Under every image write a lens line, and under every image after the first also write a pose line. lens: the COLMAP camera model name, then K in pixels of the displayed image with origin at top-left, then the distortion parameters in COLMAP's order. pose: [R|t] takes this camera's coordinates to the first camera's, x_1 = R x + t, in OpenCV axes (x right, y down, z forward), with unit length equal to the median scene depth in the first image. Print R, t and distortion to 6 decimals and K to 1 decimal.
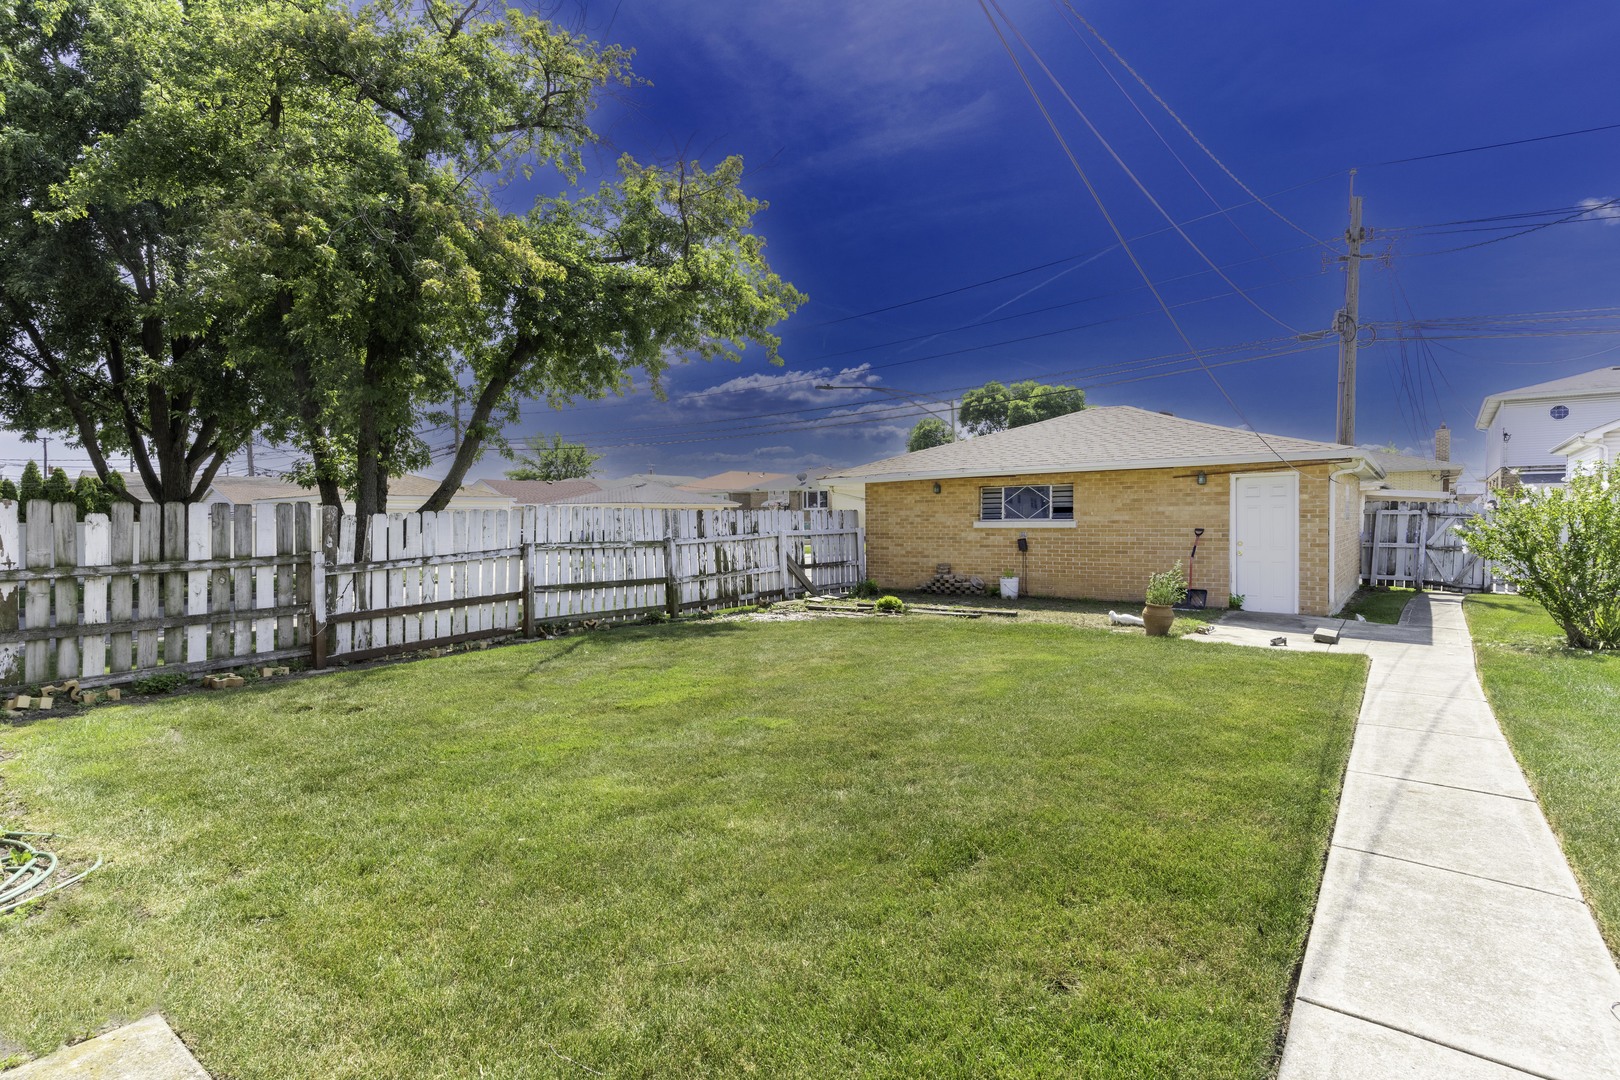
lens RADIAL K [[787.5, 0, 809.1], [0, 787.5, 532.2], [0, 0, 1]] dist [-0.021358, 0.000748]
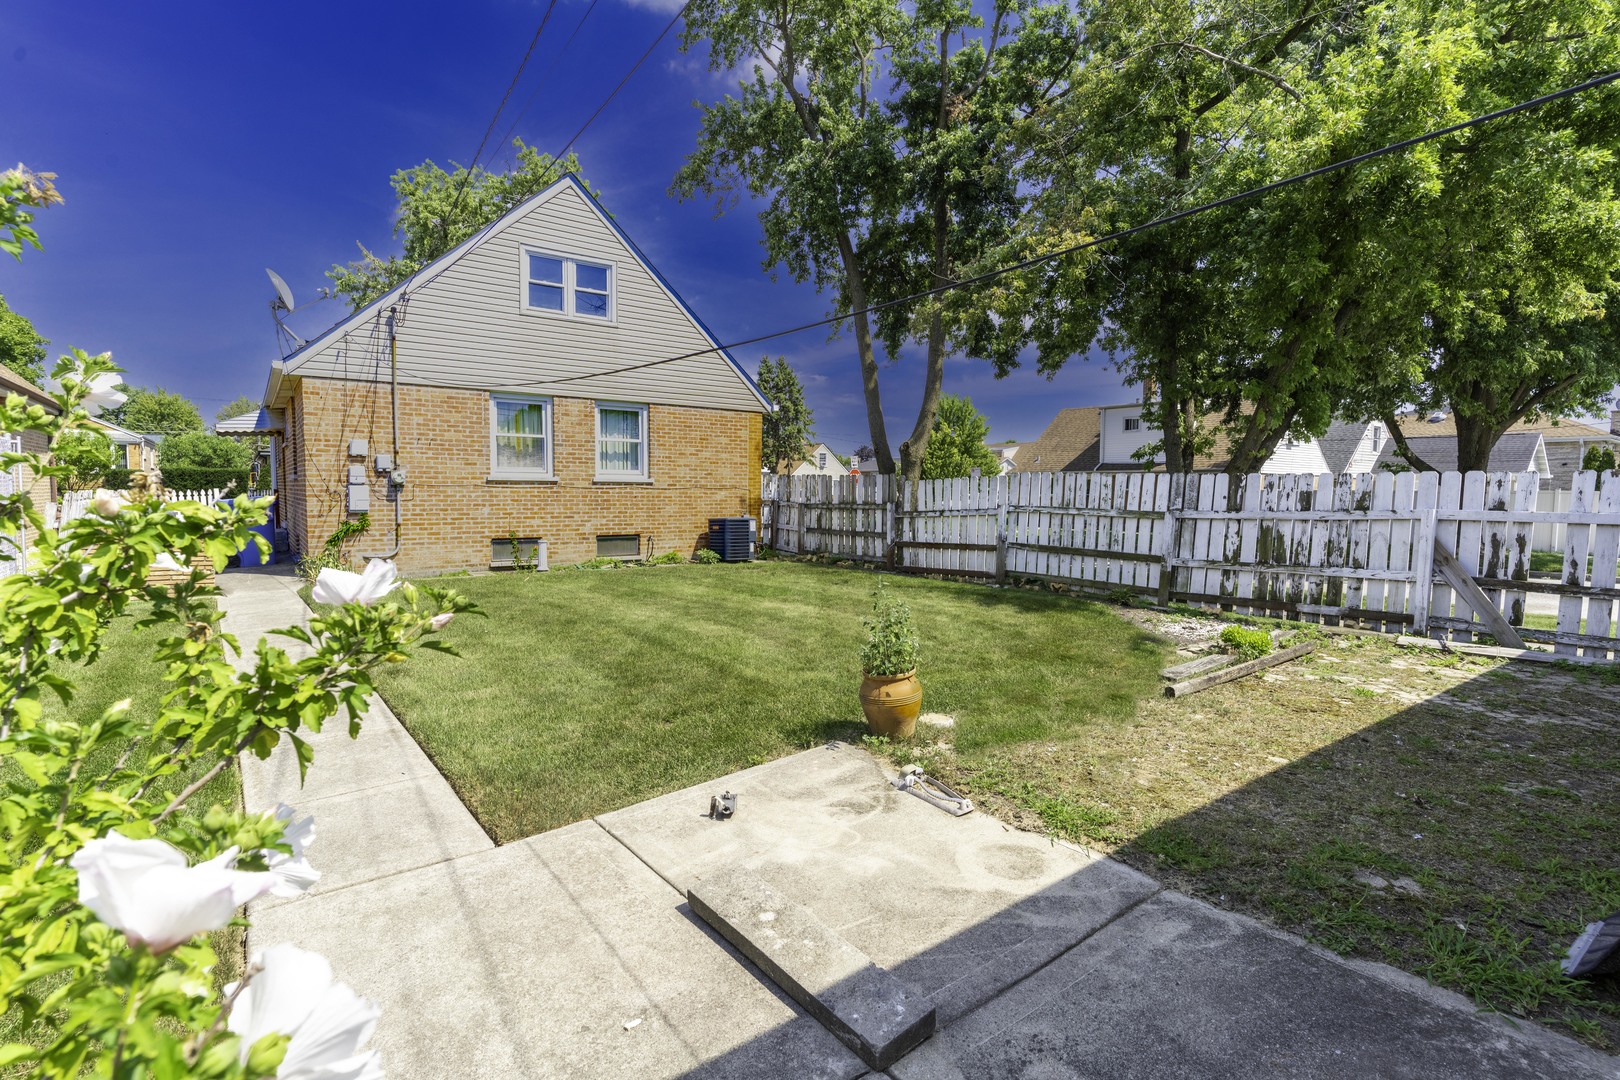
lens RADIAL K [[787.5, 0, 808.6], [0, 787.5, 554.0], [0, 0, 1]] dist [-0.021358, 0.000748]
pose [[-0.308057, 0.078459, -0.948127, 0.822946], [-0.022734, 0.995702, 0.089783, -0.012083], [0.951096, 0.049213, -0.304950, 1.024687]]
